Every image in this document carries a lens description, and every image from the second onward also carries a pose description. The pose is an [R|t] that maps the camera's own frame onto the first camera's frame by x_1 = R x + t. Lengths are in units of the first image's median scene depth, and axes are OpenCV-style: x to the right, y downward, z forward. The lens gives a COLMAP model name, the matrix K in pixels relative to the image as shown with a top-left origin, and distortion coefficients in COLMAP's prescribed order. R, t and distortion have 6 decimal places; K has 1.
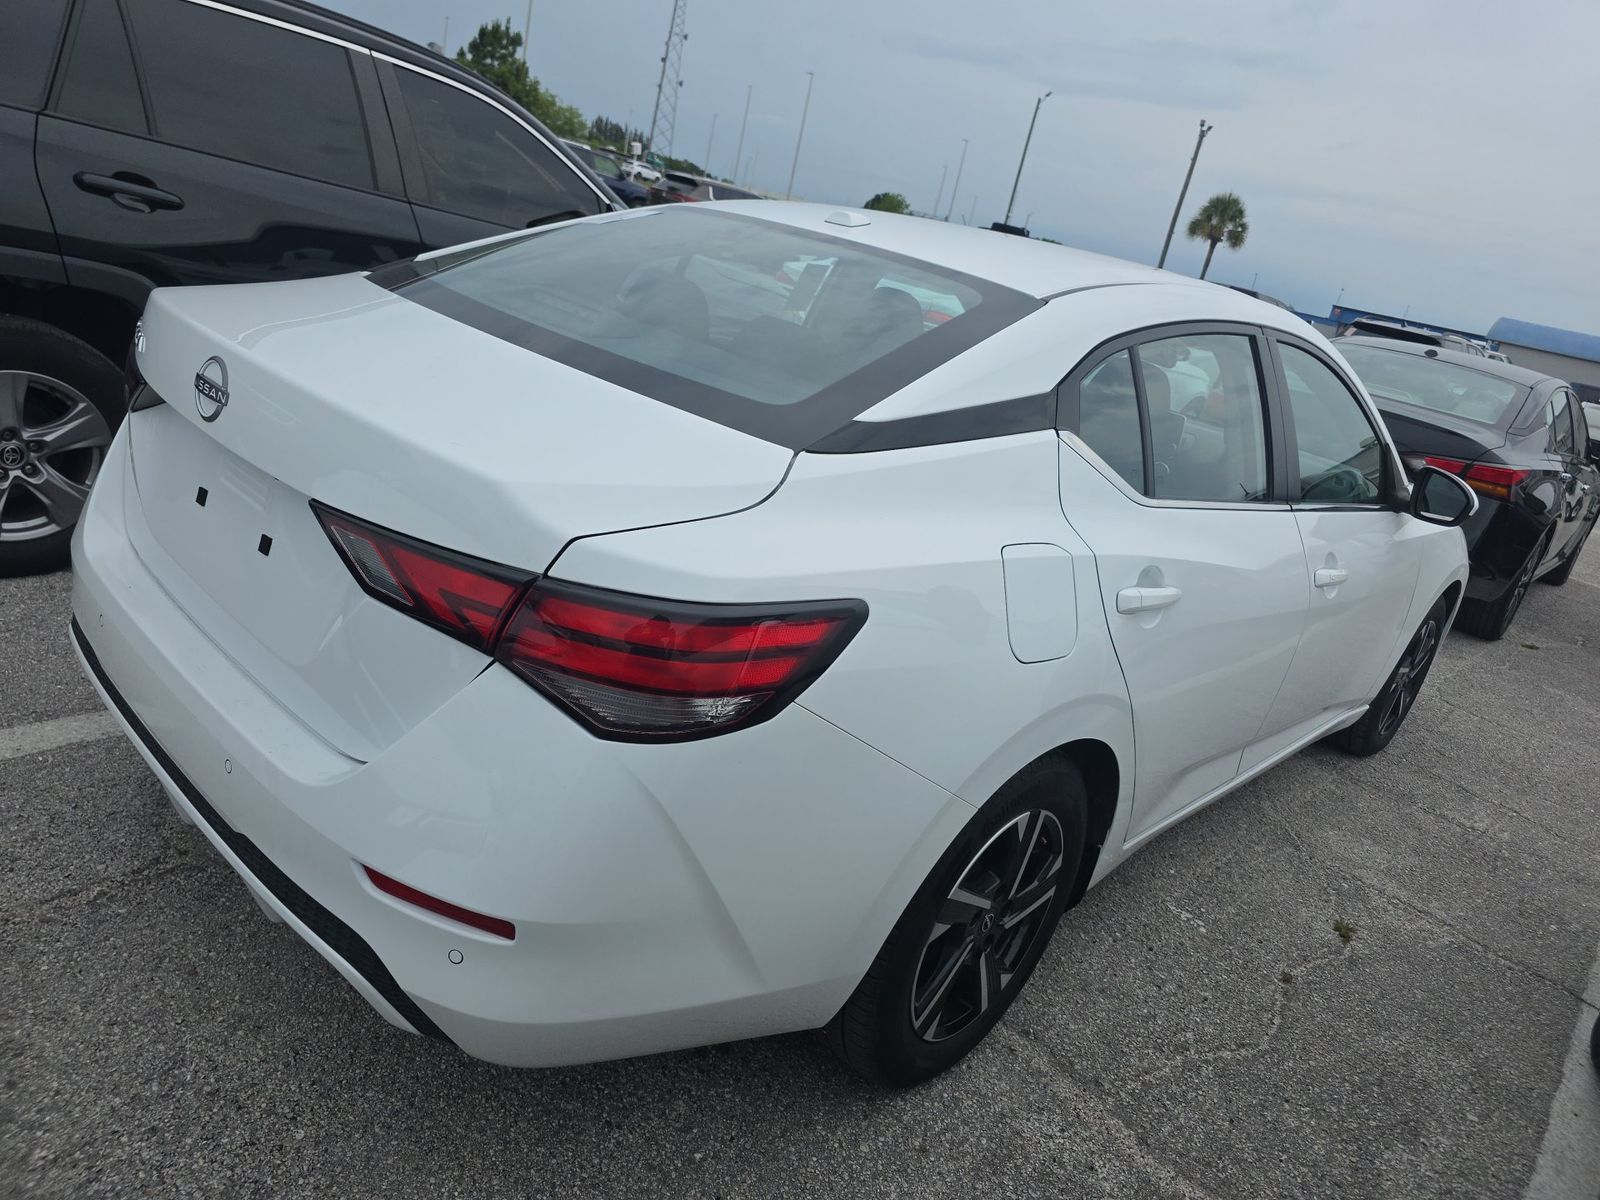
lens RADIAL K [[1070.2, 0, 800.0], [0, 1070.2, 600.0], [0, 0, 1]] dist [0.004967, -0.000875]
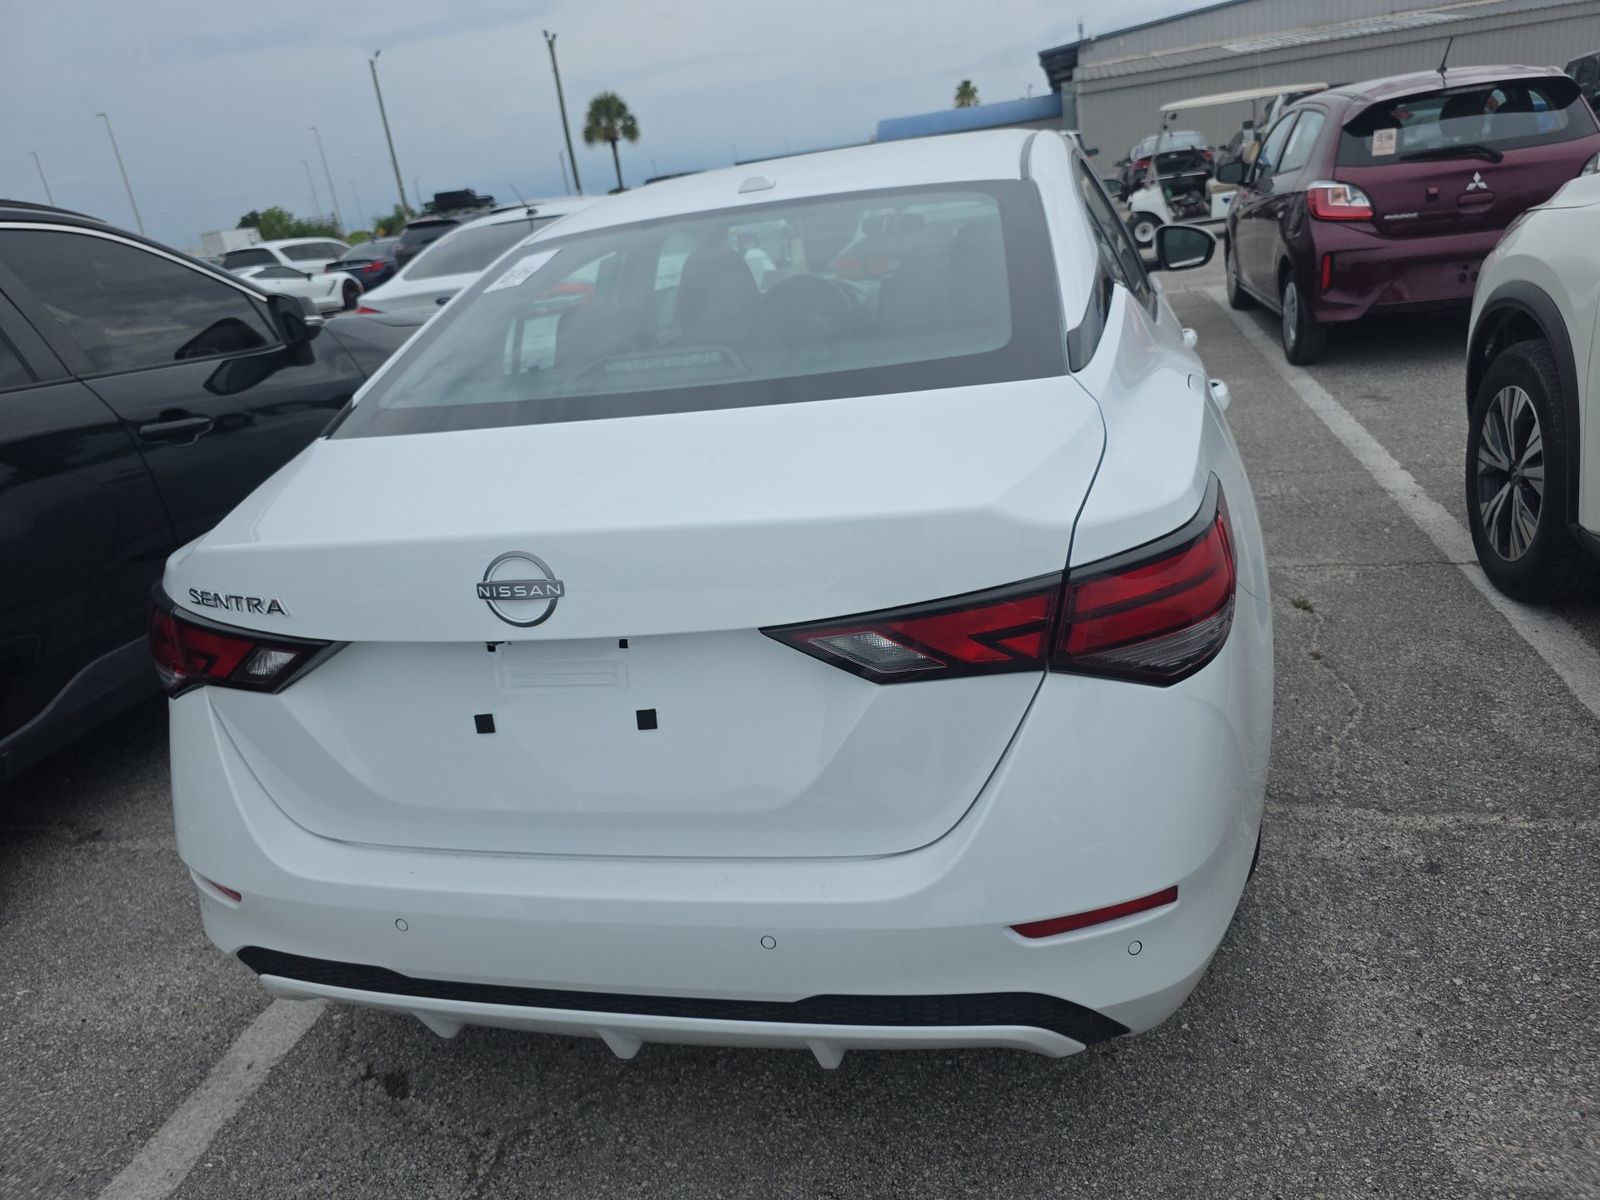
lens RADIAL K [[1074.2, 0, 800.2], [0, 1074.2, 622.8], [0, 0, 1]] dist [0.004234, -0.001392]
pose [[0.818719, -0.476692, 0.320099, -0.487069], [0.454838, 0.878663, 0.145165, -0.146360], [-0.350458, 0.026744, 0.936197, 0.098699]]
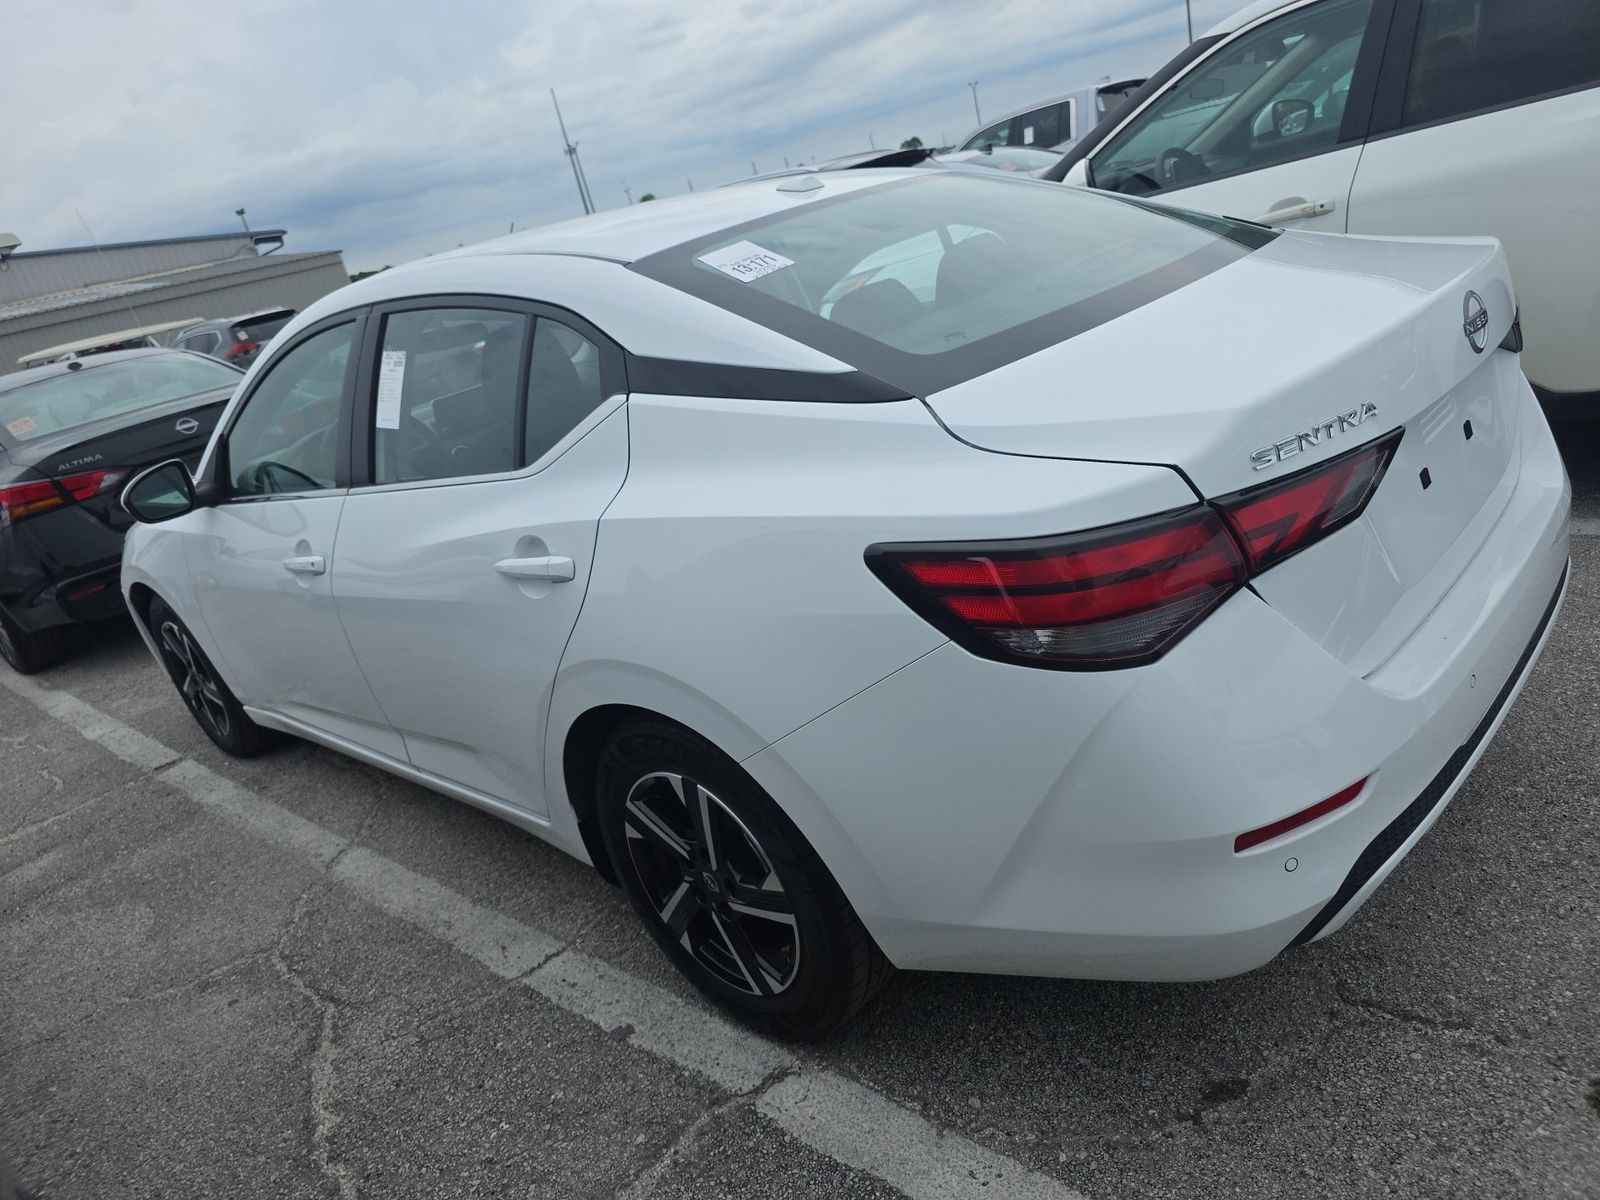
lens RADIAL K [[1070.2, 0, 800.0], [0, 1070.2, 600.0], [0, 0, 1]] dist [0.004967, -0.000875]
pose [[-0.037007, -0.540048, 0.840820, -1.174274], [0.536918, 0.698888, 0.472519, -0.651448], [-0.842822, 0.468938, 0.264098, 1.056900]]
